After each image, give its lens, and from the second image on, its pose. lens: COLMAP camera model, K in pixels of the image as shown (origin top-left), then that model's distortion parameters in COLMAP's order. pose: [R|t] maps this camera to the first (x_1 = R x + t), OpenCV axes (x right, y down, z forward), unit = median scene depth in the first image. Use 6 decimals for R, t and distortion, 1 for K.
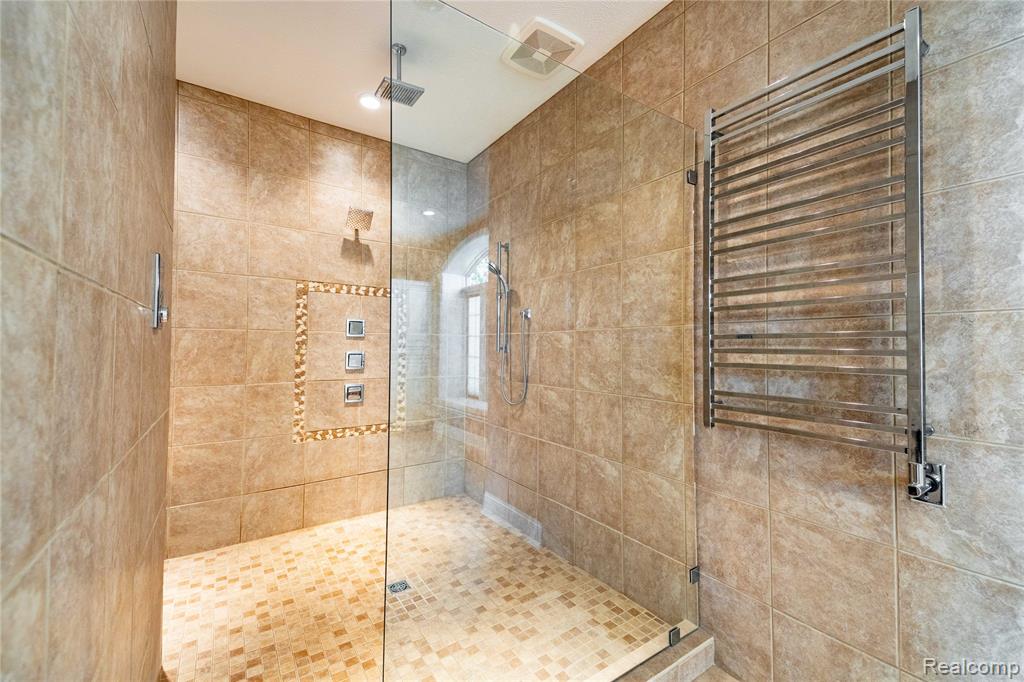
lens RADIAL K [[429.9, 0, 523.6], [0, 429.9, 338.0], [0, 0, 1]] dist [0.040446, -0.008752]
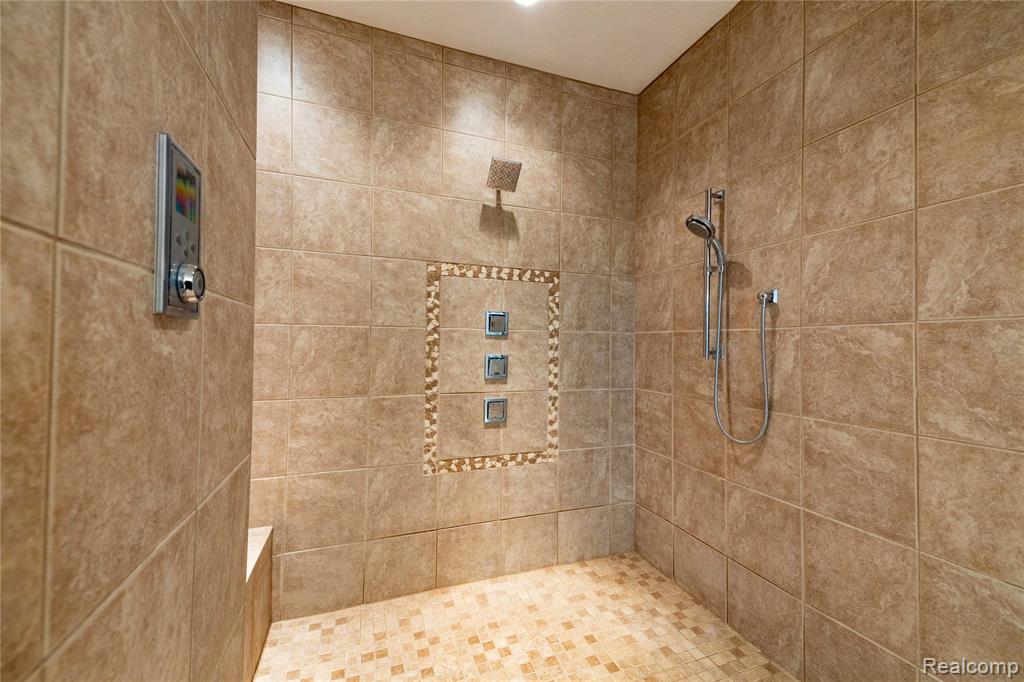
lens RADIAL K [[429.9, 0, 518.3], [0, 429.9, 338.4], [0, 0, 1]] dist [0.040446, -0.008752]
pose [[0.969731, 0.000640, -0.244174, -0.202677], [0.000316, 0.999992, 0.003875, -0.000172], [0.244175, -0.003835, 0.969724, 0.338153]]
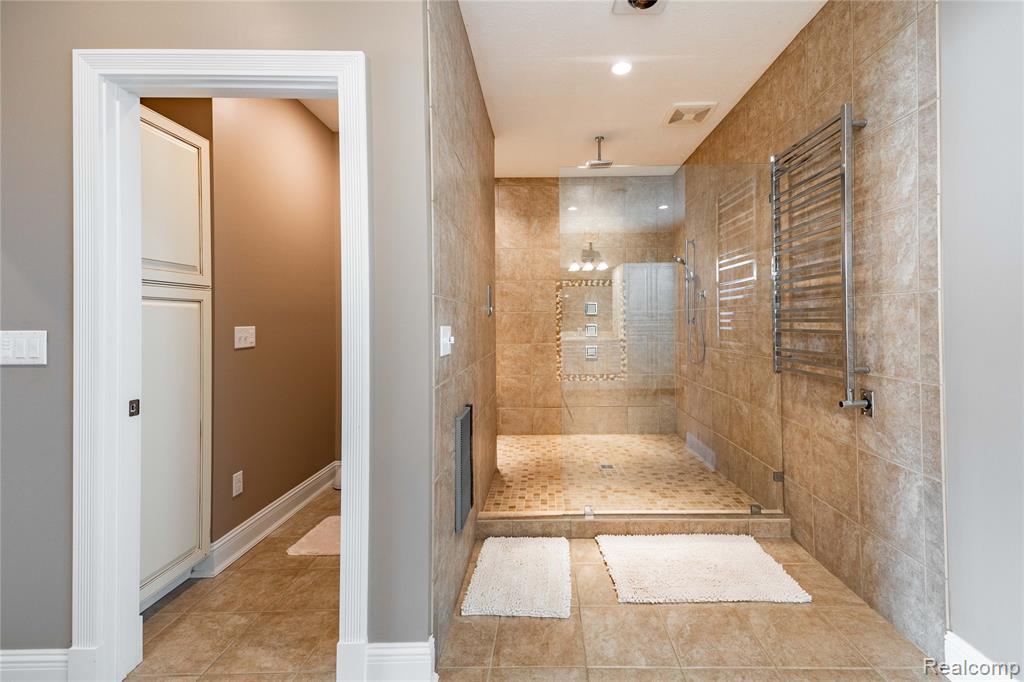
lens RADIAL K [[429.9, 0, 538.0], [0, 429.9, 317.9], [0, 0, 1]] dist [0.040446, -0.008752]
pose [[0.824644, -0.018470, -0.565351, 0.358046], [0.027067, 0.999610, 0.006823, -0.007033], [0.565004, -0.020929, 0.824822, -0.396590]]
